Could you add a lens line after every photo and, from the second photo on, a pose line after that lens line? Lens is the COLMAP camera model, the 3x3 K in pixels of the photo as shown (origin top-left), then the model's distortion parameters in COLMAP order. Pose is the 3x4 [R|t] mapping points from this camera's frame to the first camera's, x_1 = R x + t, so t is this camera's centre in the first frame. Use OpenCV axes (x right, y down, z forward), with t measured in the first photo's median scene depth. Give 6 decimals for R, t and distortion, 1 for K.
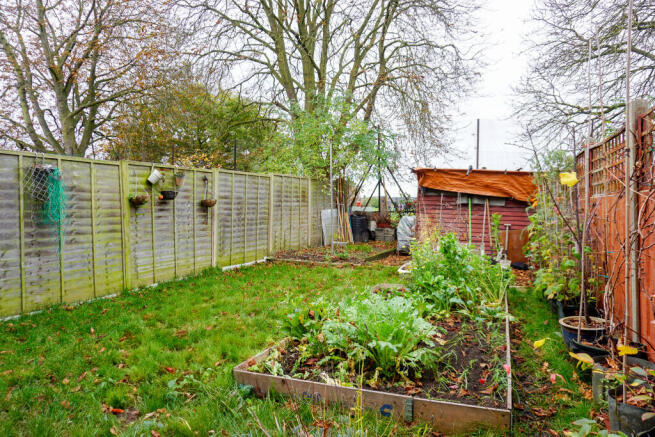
lens RADIAL K [[438.0, 0, 329.4], [0, 438.0, 217.0], [0, 0, 1]] dist [-0.047829, 0.025018]
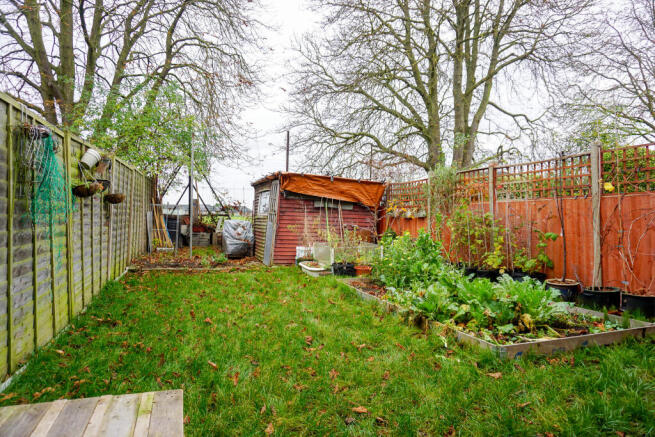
lens RADIAL K [[438.0, 0, 329.5], [0, 438.0, 219.5], [0, 0, 1]] dist [-0.047829, 0.025018]
pose [[0.756305, 0.002149, 0.654215, -0.403517], [0.005738, 0.999934, -0.009917, 0.011970], [-0.654194, 0.011254, 0.756243, 0.144678]]
